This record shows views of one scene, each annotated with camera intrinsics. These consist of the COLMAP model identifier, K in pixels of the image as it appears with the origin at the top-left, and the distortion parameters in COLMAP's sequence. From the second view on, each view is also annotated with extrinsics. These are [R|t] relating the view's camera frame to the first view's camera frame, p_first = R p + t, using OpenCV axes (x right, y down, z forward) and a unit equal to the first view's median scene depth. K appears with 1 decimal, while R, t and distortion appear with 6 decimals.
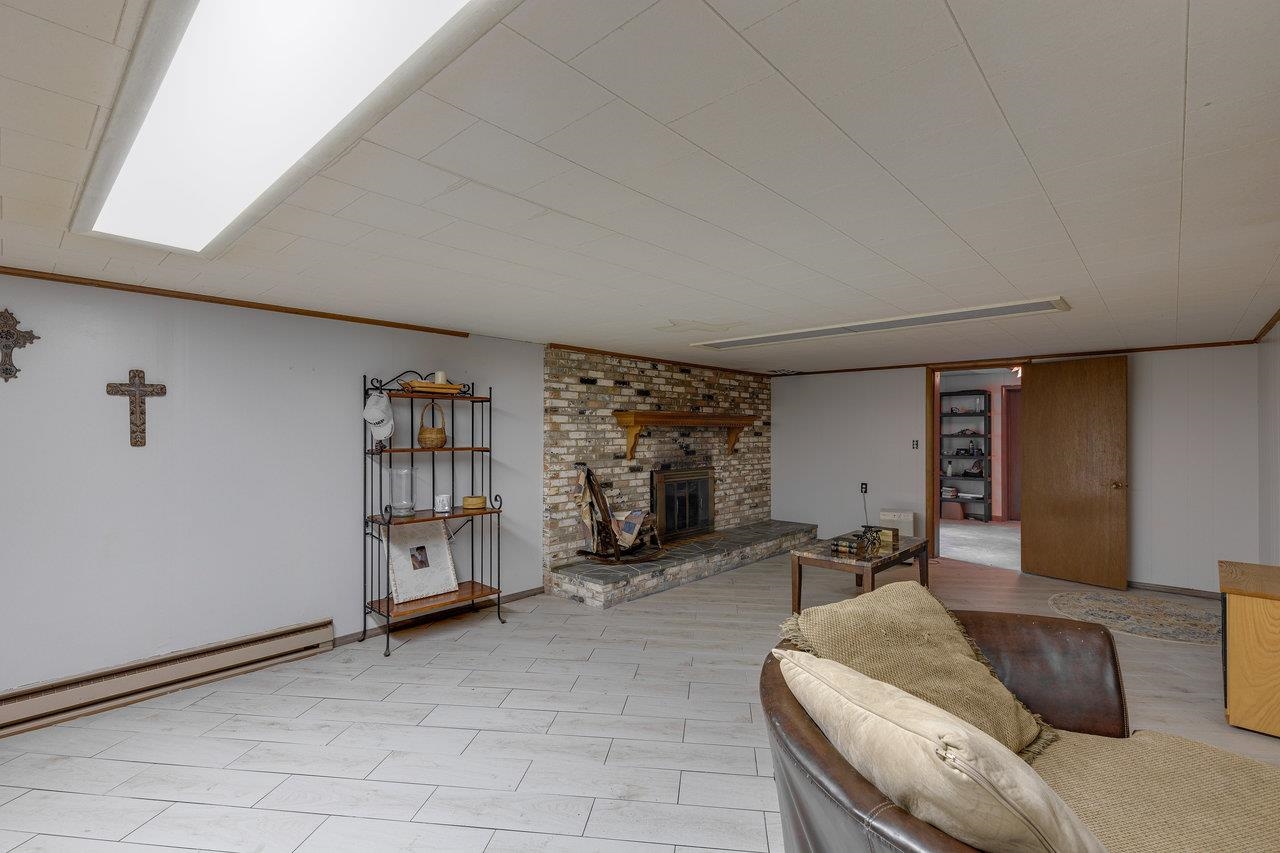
lens RADIAL K [[580.5, 0, 639.3], [0, 580.5, 431.8], [0, 0, 1]] dist [-0.001170, 0.000230]
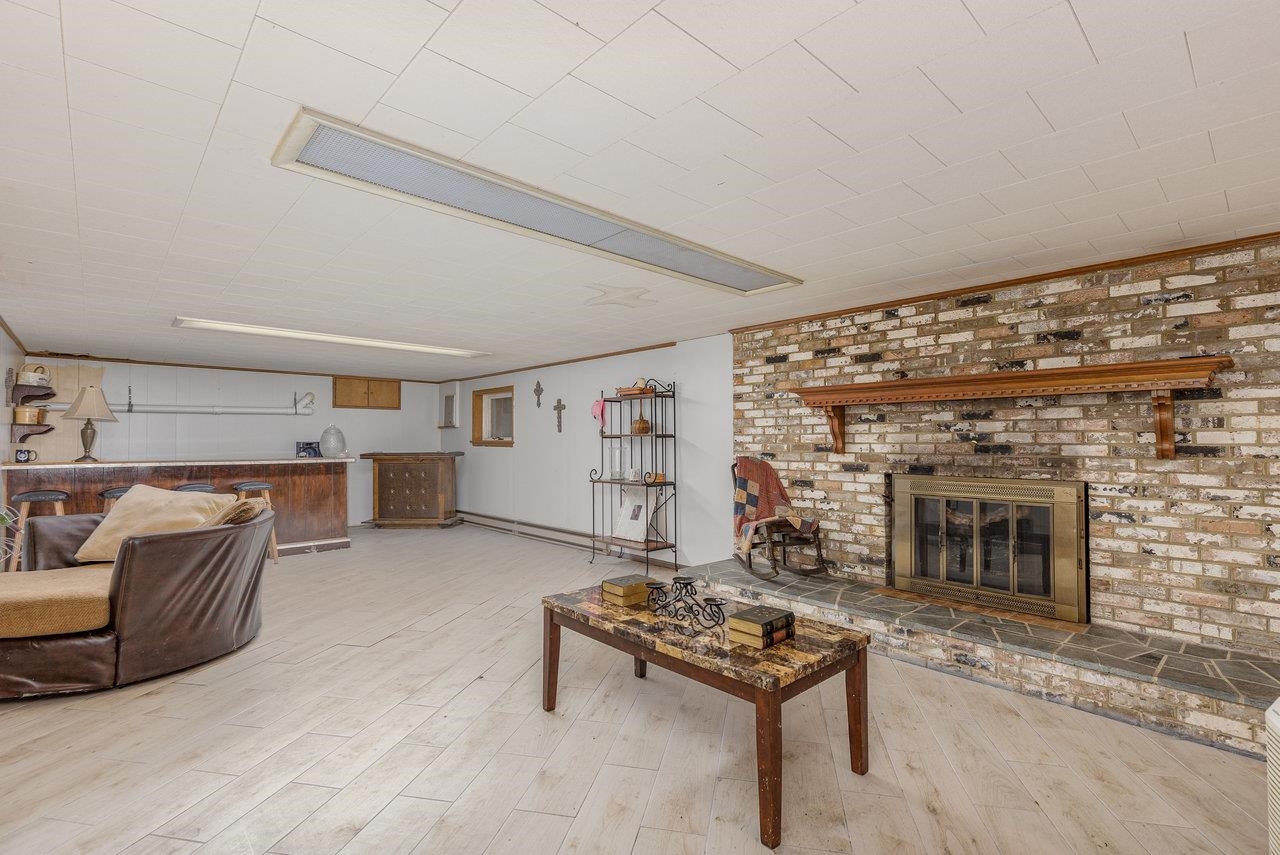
lens RADIAL K [[591.5, 0, 640.3], [0, 591.5, 428.7], [0, 0, 1]] dist [0.010165, 0.000337]
pose [[-0.088091, -0.024359, -0.995815, 0.734212], [-0.001354, 0.999703, -0.024335, 0.034554], [0.996112, -0.000795, -0.088098, 0.799092]]
